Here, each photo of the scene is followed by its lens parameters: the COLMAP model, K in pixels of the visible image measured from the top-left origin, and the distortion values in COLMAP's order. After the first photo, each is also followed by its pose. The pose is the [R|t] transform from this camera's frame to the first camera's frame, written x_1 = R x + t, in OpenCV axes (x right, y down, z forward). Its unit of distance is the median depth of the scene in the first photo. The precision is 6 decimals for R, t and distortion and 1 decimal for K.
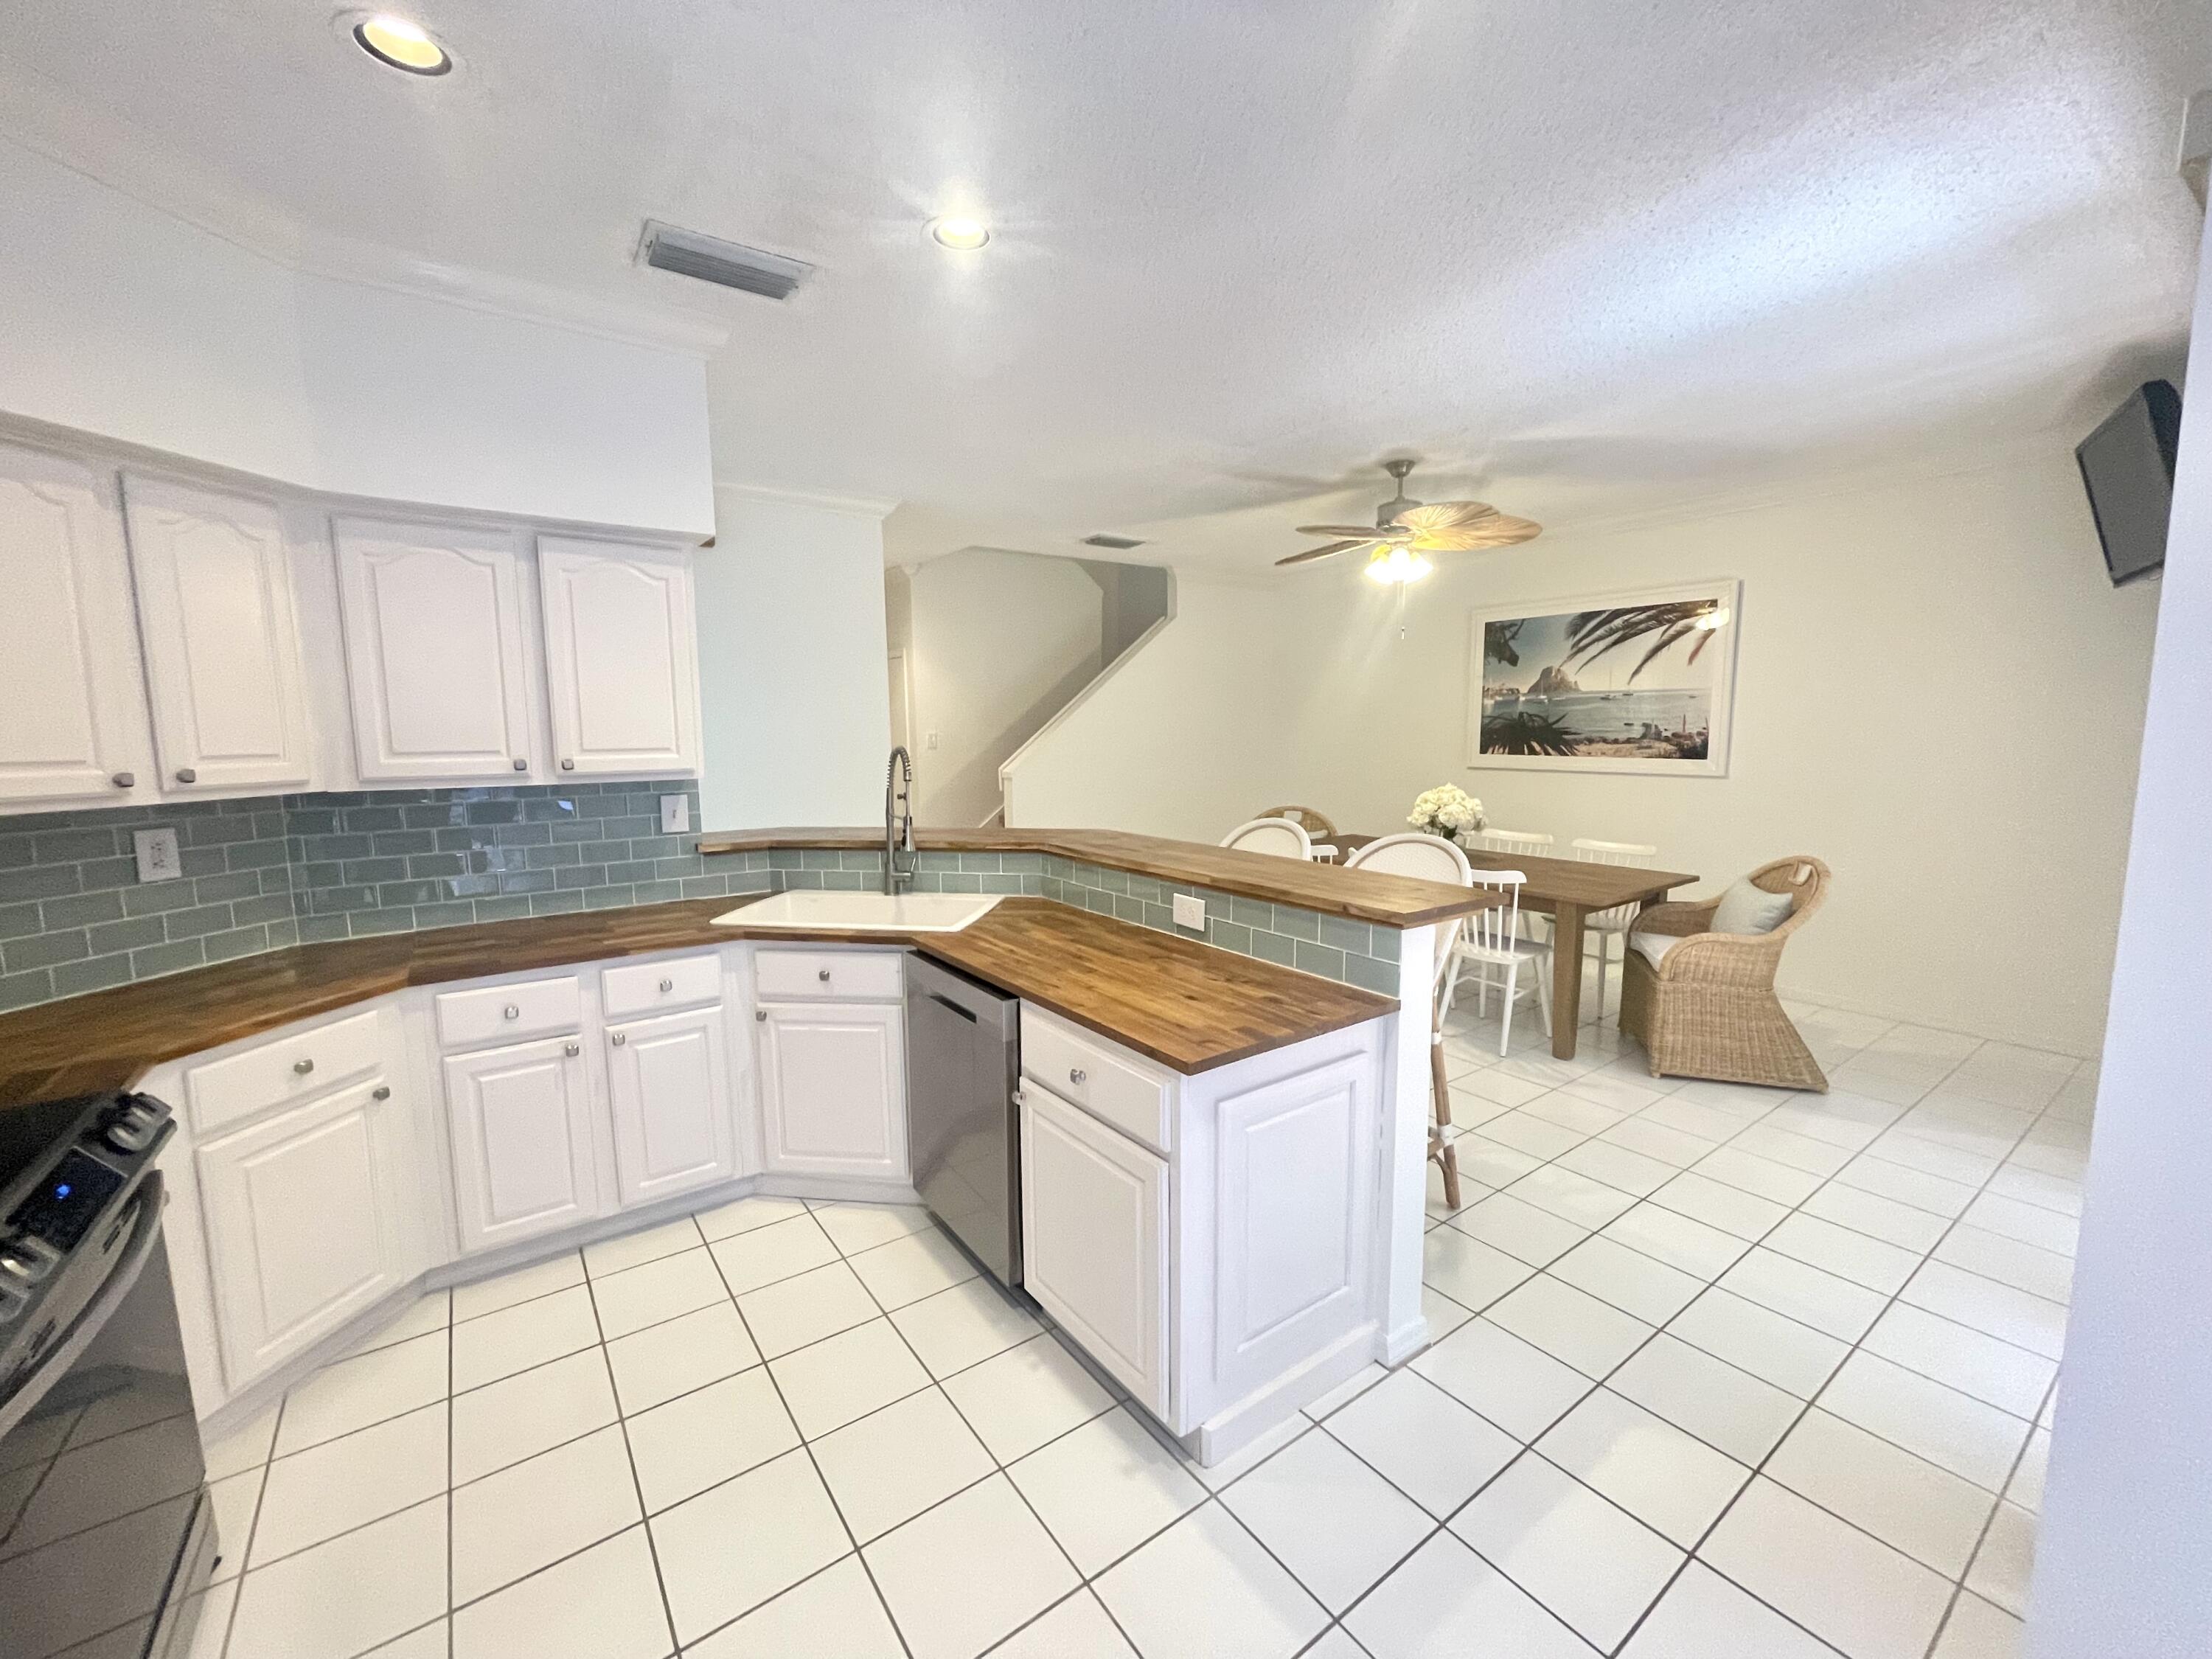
lens RADIAL K [[894.3, 0, 1103.3], [0, 894.3, 831.8], [0, 0, 1]] dist [-0.001429, -0.000399]
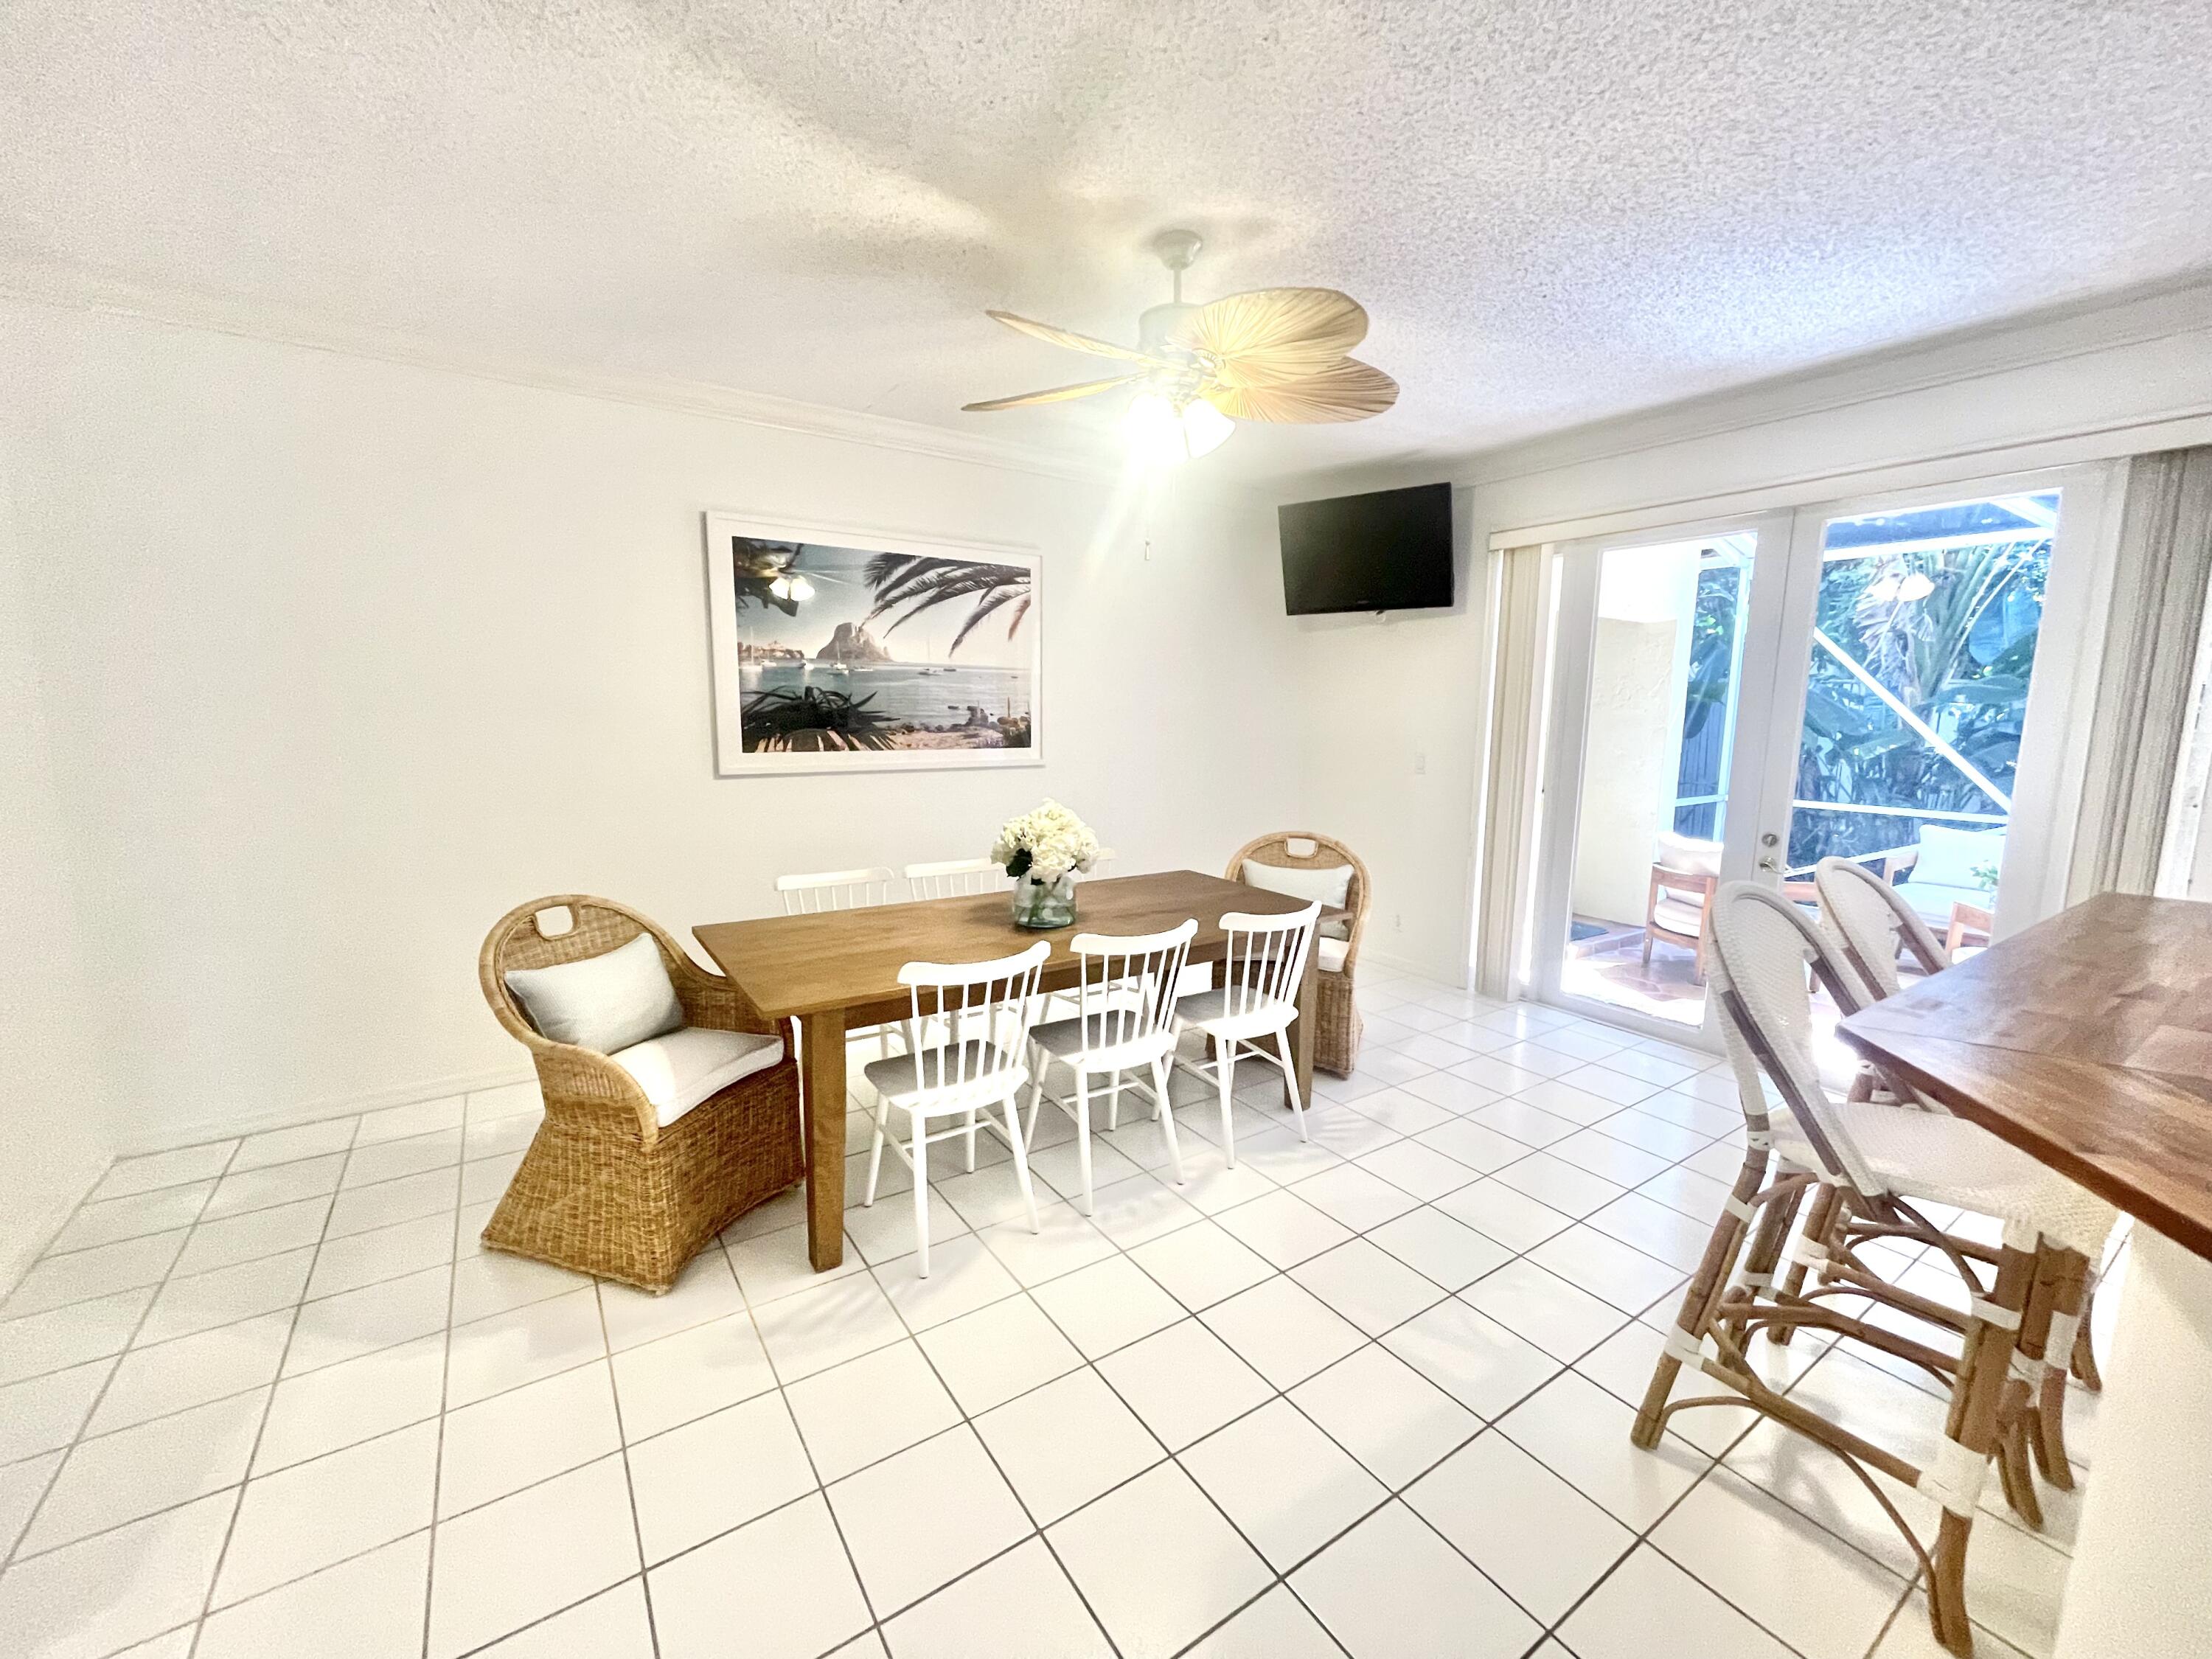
lens RADIAL K [[894.3, 0, 1103.8], [0, 894.3, 830.4], [0, 0, 1]] dist [-0.001429, -0.000399]
pose [[0.034617, -0.129012, 0.991039, -0.138251], [0.107682, 0.986341, 0.124640, -0.062237], [-0.993583, 0.102402, 0.048037, 0.538512]]
